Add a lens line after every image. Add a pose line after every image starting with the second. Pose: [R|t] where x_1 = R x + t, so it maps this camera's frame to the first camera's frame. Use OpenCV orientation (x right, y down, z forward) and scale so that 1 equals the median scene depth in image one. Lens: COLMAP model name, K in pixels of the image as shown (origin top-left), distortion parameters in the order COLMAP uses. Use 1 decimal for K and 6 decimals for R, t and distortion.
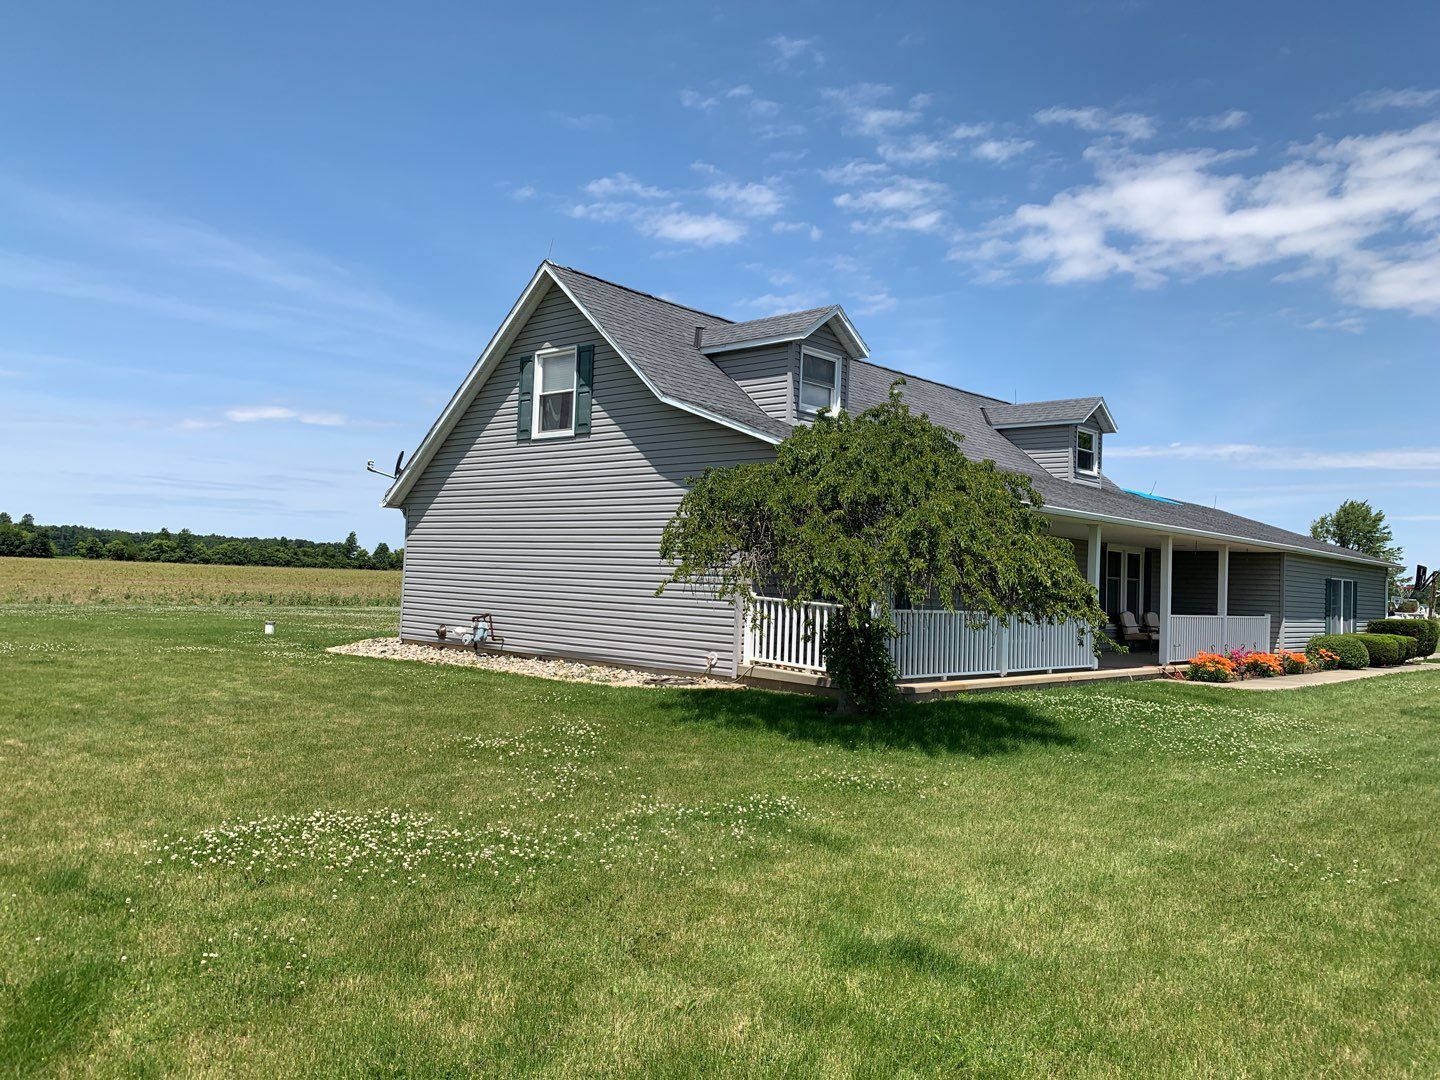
lens RADIAL K [[1098.1, 0, 723.4], [0, 1098.1, 542.3], [0, 0, 1]] dist [0.032179, -0.044108]
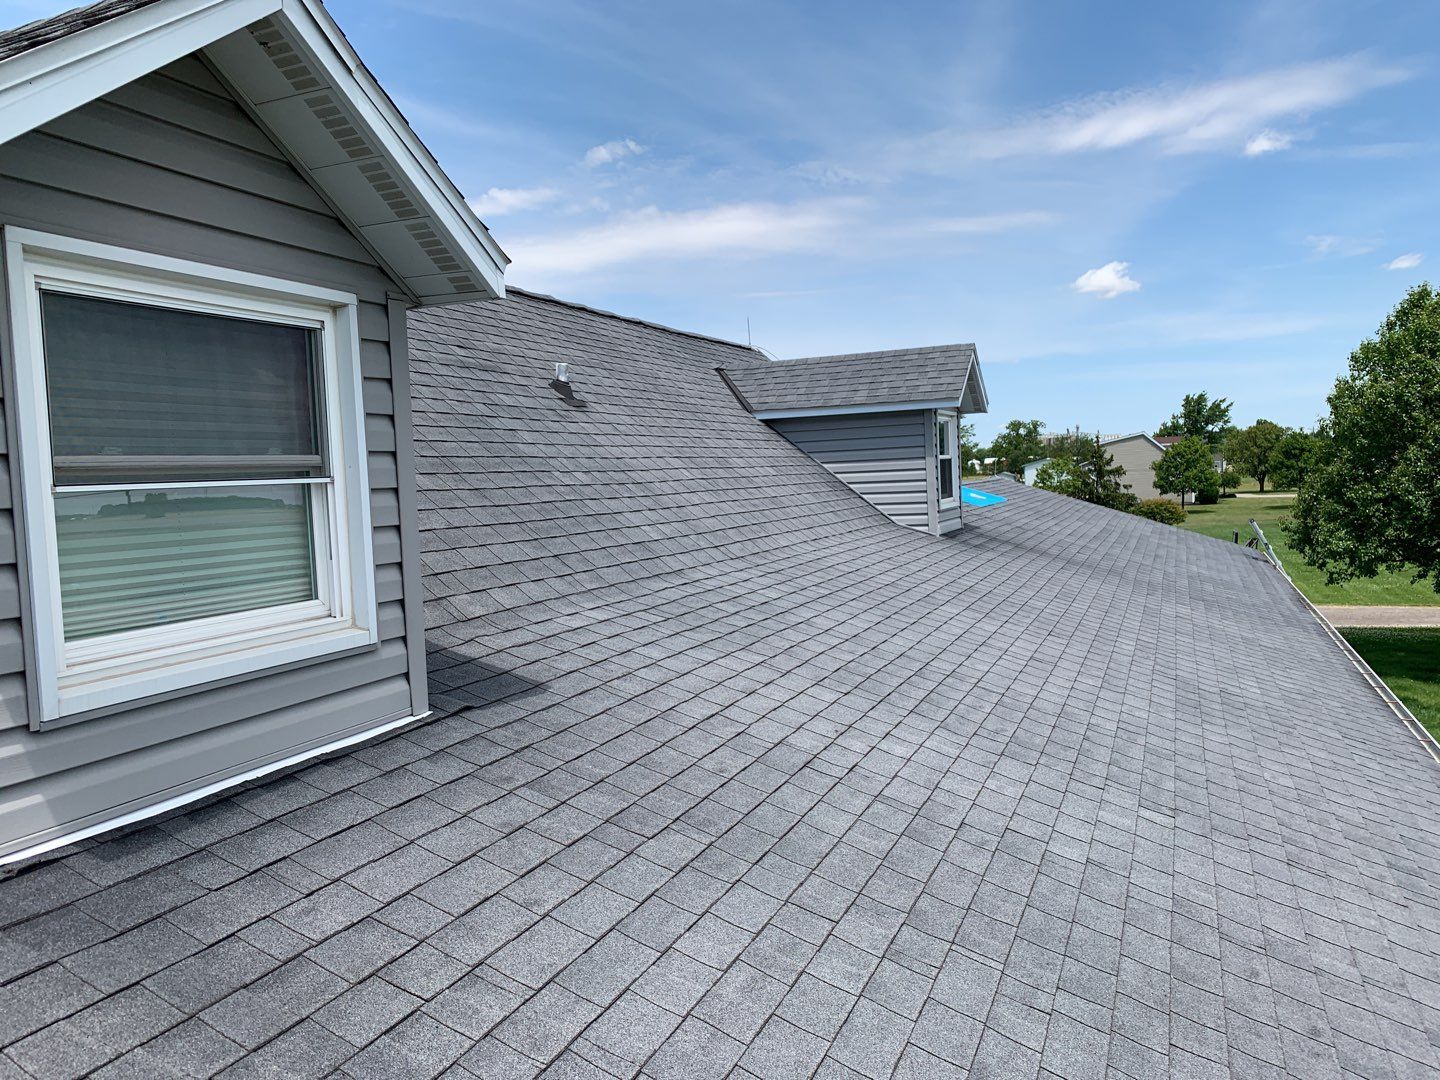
lens RADIAL K [[1093.7, 0, 717.5], [0, 1093.7, 544.1], [0, 0, 1]] dist [-0.034692, 0.015698]
pose [[0.936331, -0.099458, 0.336738, 0.073117], [0.066920, 0.992013, 0.106921, -0.105503], [-0.344682, -0.077579, 0.935508, 0.595341]]
